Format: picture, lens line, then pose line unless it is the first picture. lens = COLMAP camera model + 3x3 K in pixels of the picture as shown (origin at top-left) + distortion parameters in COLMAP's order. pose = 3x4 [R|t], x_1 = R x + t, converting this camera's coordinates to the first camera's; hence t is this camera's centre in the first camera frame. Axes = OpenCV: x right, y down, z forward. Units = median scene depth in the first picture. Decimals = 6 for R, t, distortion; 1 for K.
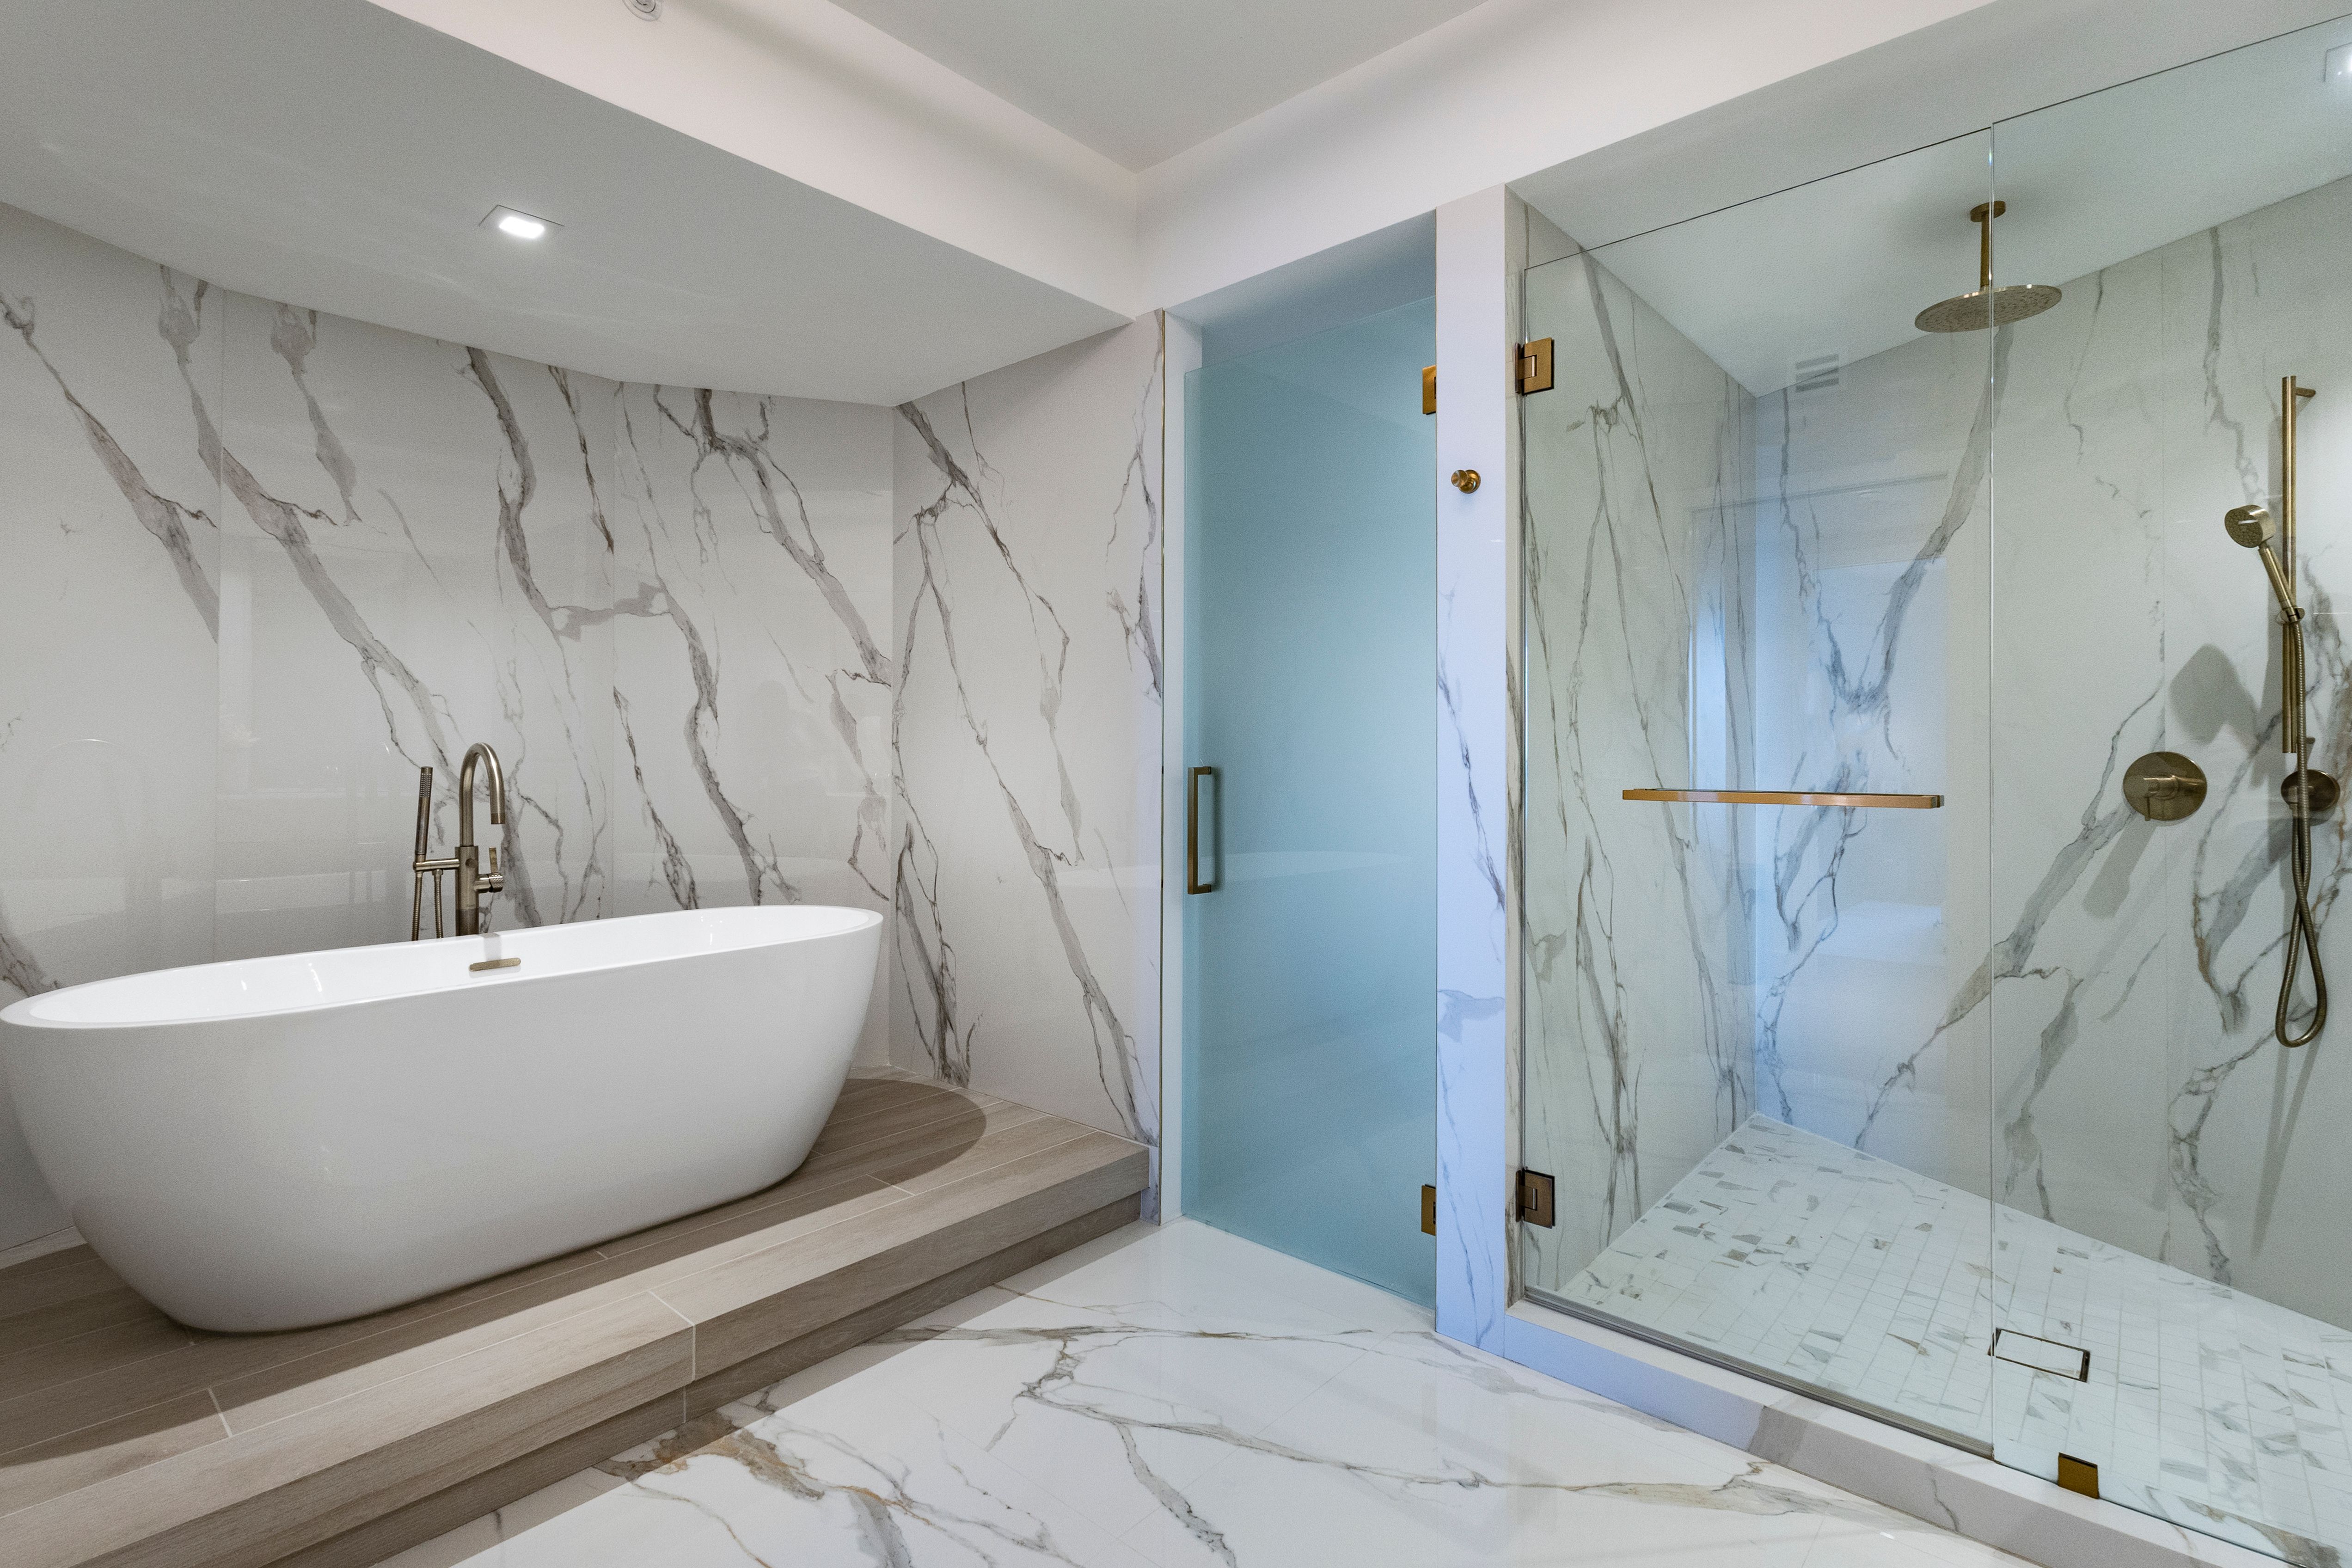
lens RADIAL K [[1103.3, 0, 1093.1], [0, 1103.3, 757.3], [0, 0, 1]] dist [-0.008458, 0.000437]
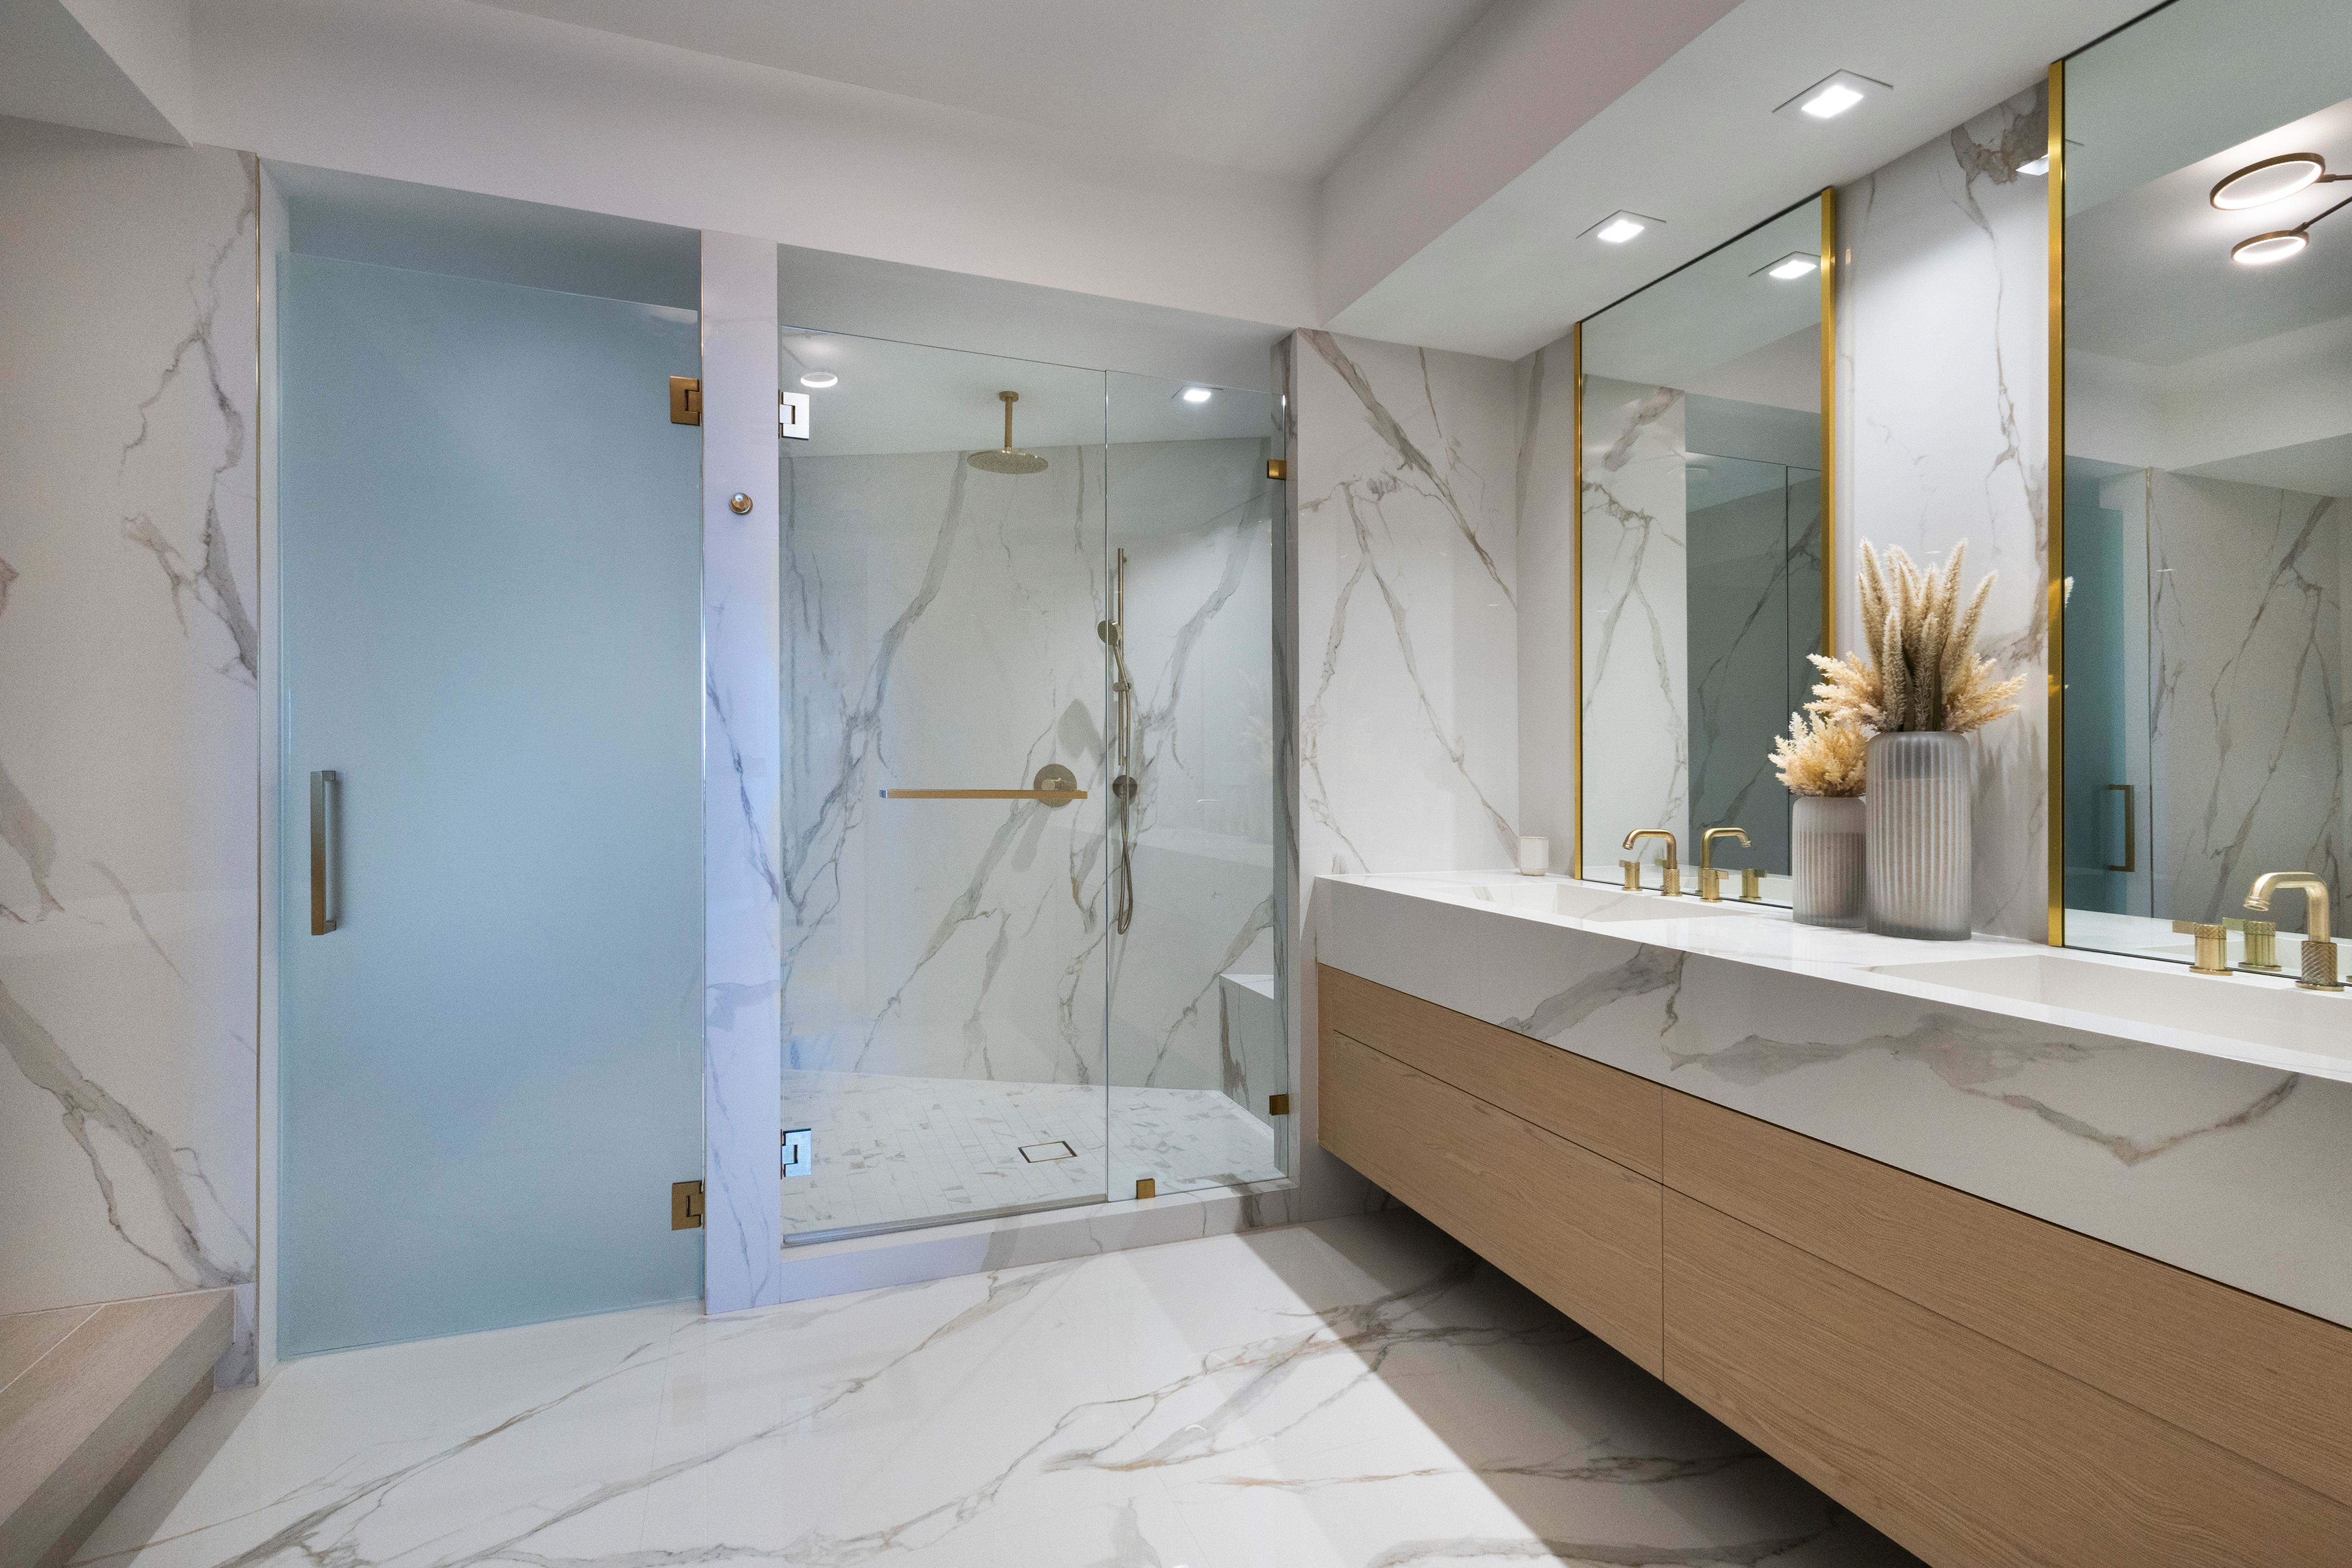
lens RADIAL K [[1120.2, 0, 1178.6], [0, 1120.2, 774.7], [0, 0, 1]] dist [-0.015203, -0.000232]
pose [[0.421586, 0.001764, 0.906787, -0.444539], [-0.006529, 0.999978, 0.001090, 0.007674], [-0.906765, -0.006380, 0.421588, 0.152167]]
